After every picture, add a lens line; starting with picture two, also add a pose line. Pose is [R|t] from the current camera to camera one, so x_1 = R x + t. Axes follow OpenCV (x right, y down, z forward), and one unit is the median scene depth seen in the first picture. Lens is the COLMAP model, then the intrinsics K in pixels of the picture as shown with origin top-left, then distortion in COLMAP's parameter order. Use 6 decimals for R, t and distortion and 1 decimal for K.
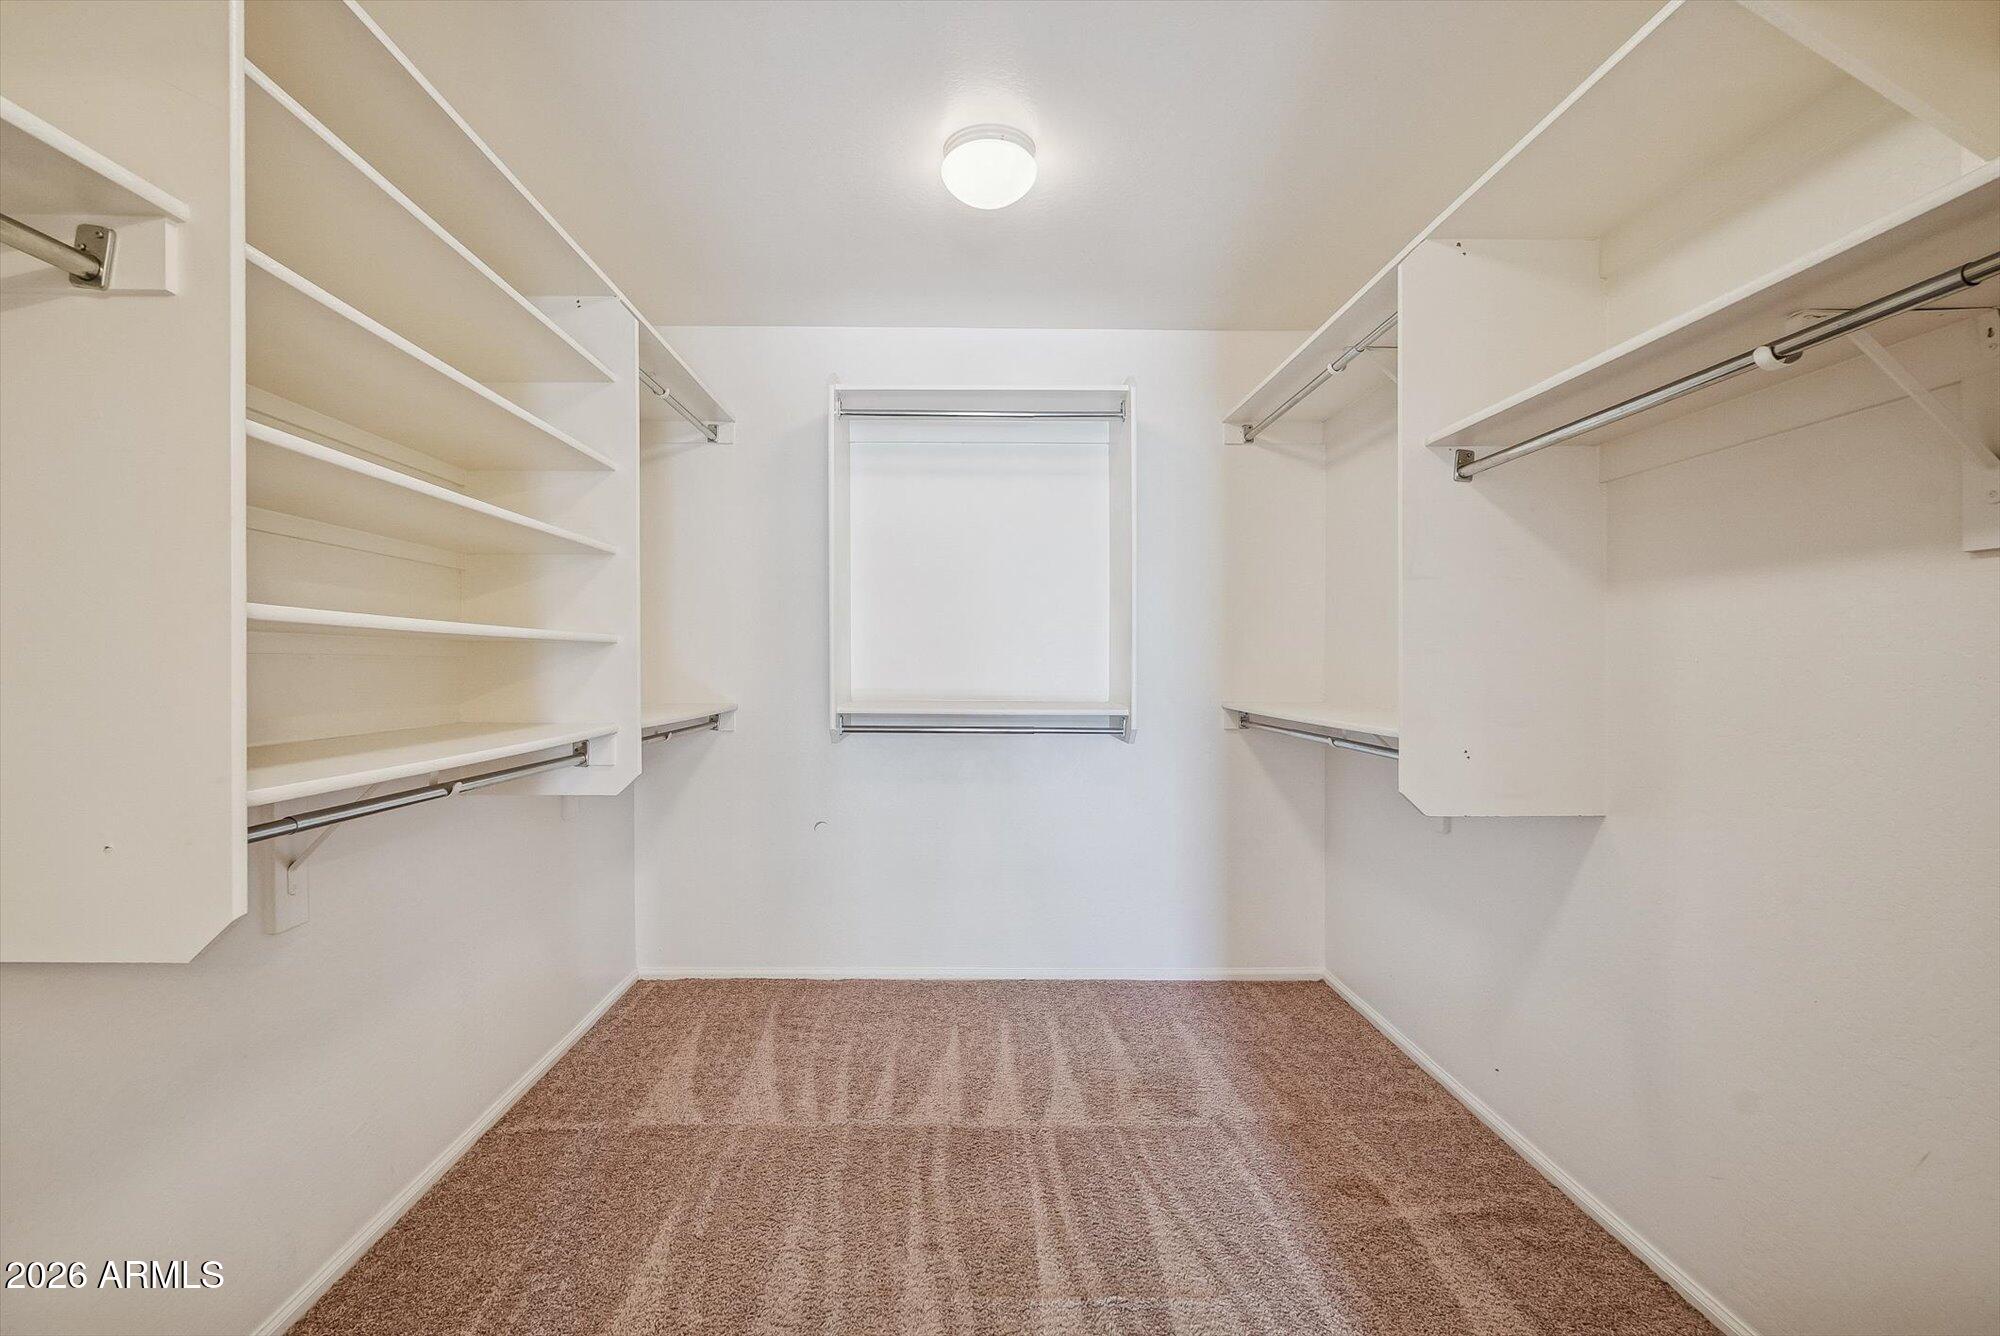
lens RADIAL K [[906.3, 0, 995.2], [0, 906.3, 674.9], [0, 0, 1]] dist [0.001375, 0.000911]
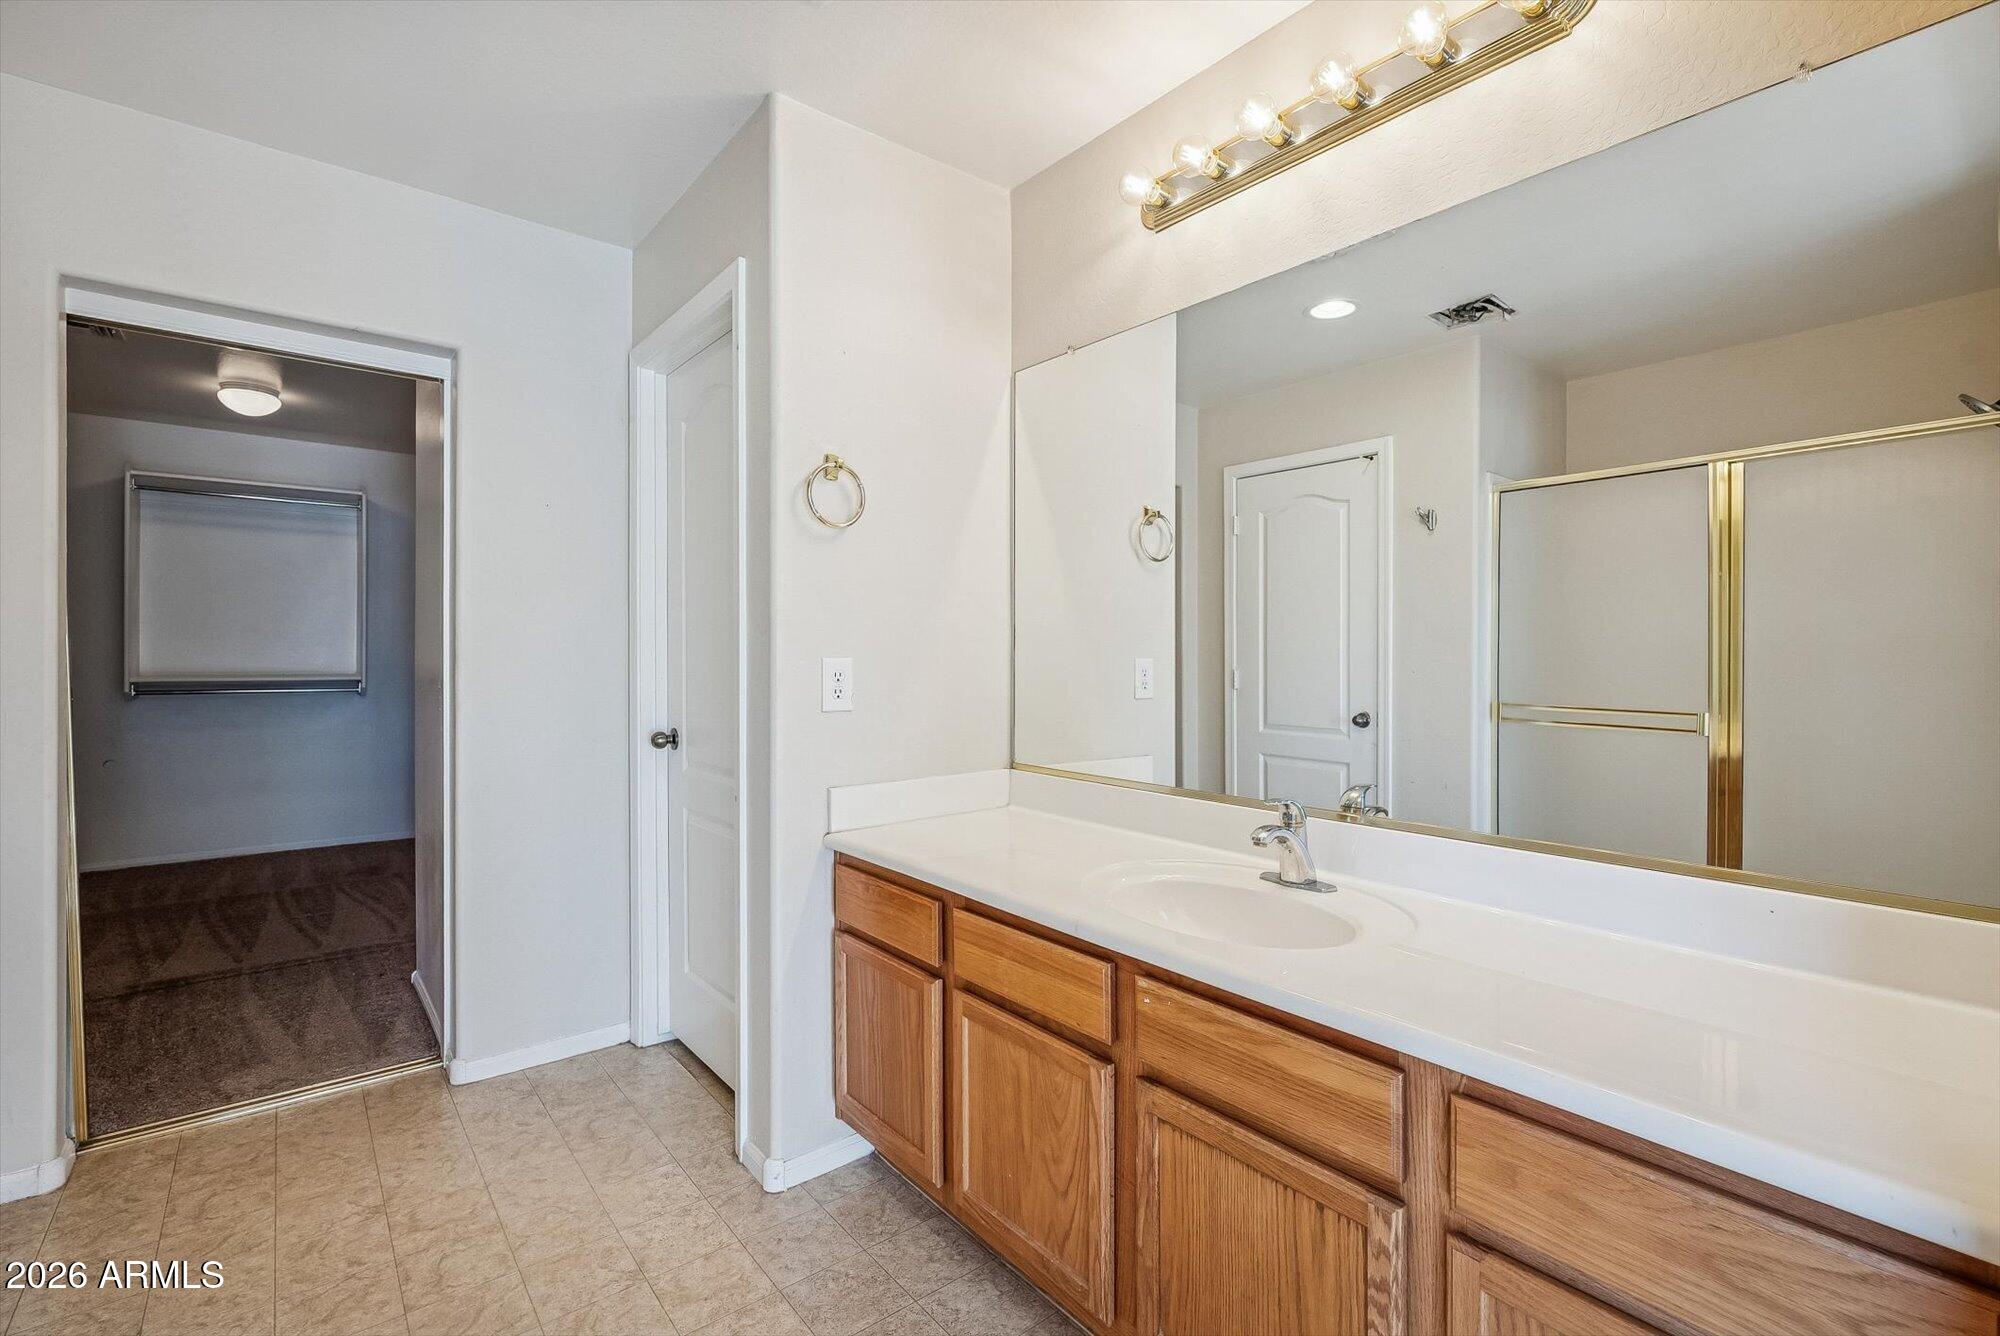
lens RADIAL K [[906.3, 0, 1012.5], [0, 906.3, 656.6], [0, 0, 1]] dist [0.001375, 0.000911]
pose [[0.801817, 0.005093, 0.597548, 0.105756], [-0.005639, 0.999984, -0.000957, -0.008223], [-0.597543, -0.002602, 0.801833, -1.131469]]
